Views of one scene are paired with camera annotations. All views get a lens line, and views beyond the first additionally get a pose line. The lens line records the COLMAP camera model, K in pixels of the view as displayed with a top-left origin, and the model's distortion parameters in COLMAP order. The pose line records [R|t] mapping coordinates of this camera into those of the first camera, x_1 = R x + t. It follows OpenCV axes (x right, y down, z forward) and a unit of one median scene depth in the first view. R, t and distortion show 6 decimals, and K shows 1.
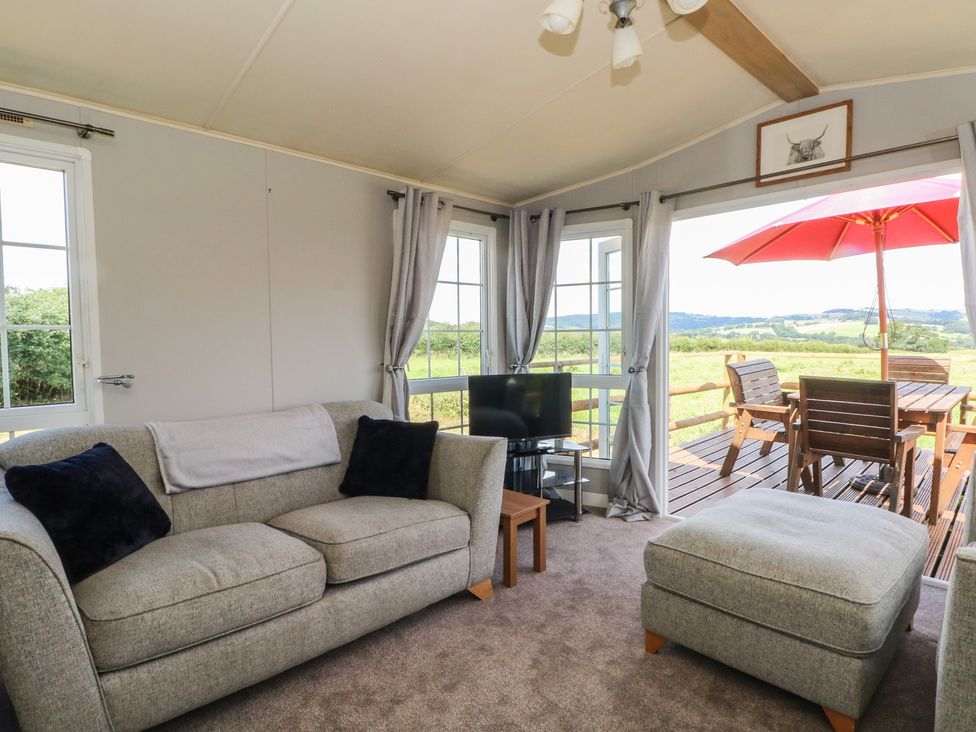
lens RADIAL K [[535.3, 0, 488.0], [0, 535.3, 366.0], [0, 0, 1]] dist [0.024489, -0.019122]
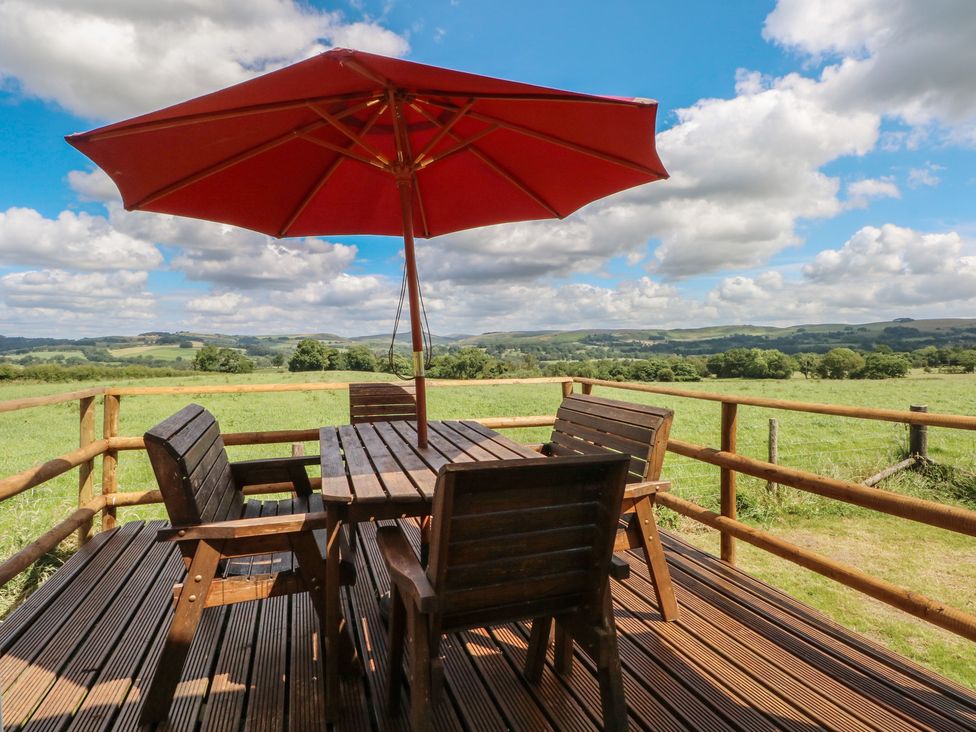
lens RADIAL K [[535.3, 0, 488.0], [0, 535.3, 366.0], [0, 0, 1]] dist [0.024489, -0.019122]
pose [[0.421214, -0.024825, 0.906622, 0.107154], [0.064739, 0.997898, -0.002753, -0.018302], [-0.904648, 0.059853, 0.421936, 0.327389]]
